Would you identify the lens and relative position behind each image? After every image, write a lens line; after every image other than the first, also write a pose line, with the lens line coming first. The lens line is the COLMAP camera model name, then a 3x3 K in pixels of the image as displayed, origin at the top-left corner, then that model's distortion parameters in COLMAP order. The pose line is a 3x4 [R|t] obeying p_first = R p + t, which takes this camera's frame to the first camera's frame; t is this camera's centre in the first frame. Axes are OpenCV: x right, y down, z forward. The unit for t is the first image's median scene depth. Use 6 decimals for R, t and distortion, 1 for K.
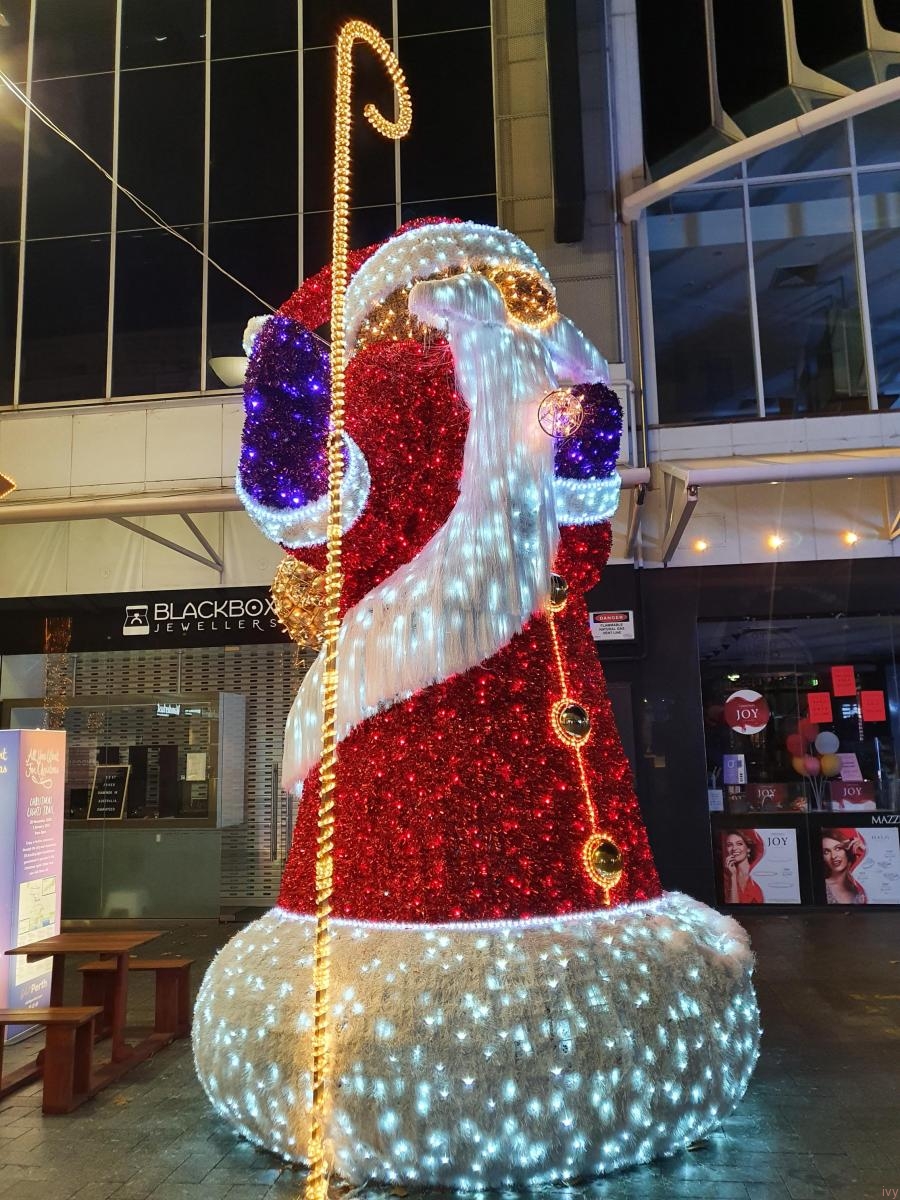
lens RADIAL K [[932.7, 0, 451.9], [0, 932.7, 593.5], [0, 0, 1]] dist [-0.039503, 0.142458]
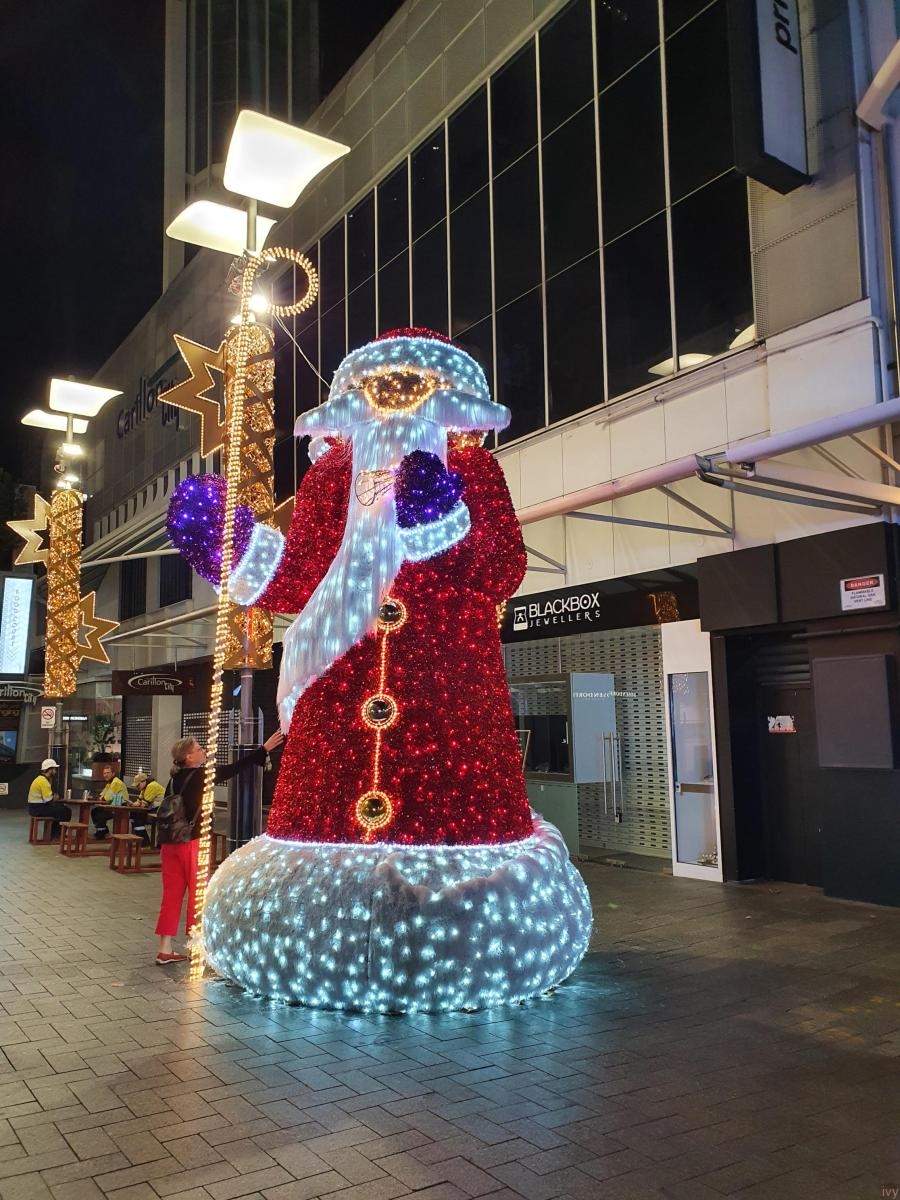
lens RADIAL K [[927.0, 0, 450.0], [0, 927.0, 600.0], [0, 0, 1]] dist [0.038187, -0.001314]
pose [[0.673206, -0.084097, -0.734657, 1.161492], [0.120426, 0.992717, -0.003284, -0.009027], [0.729583, -0.086261, 0.678431, 0.141213]]
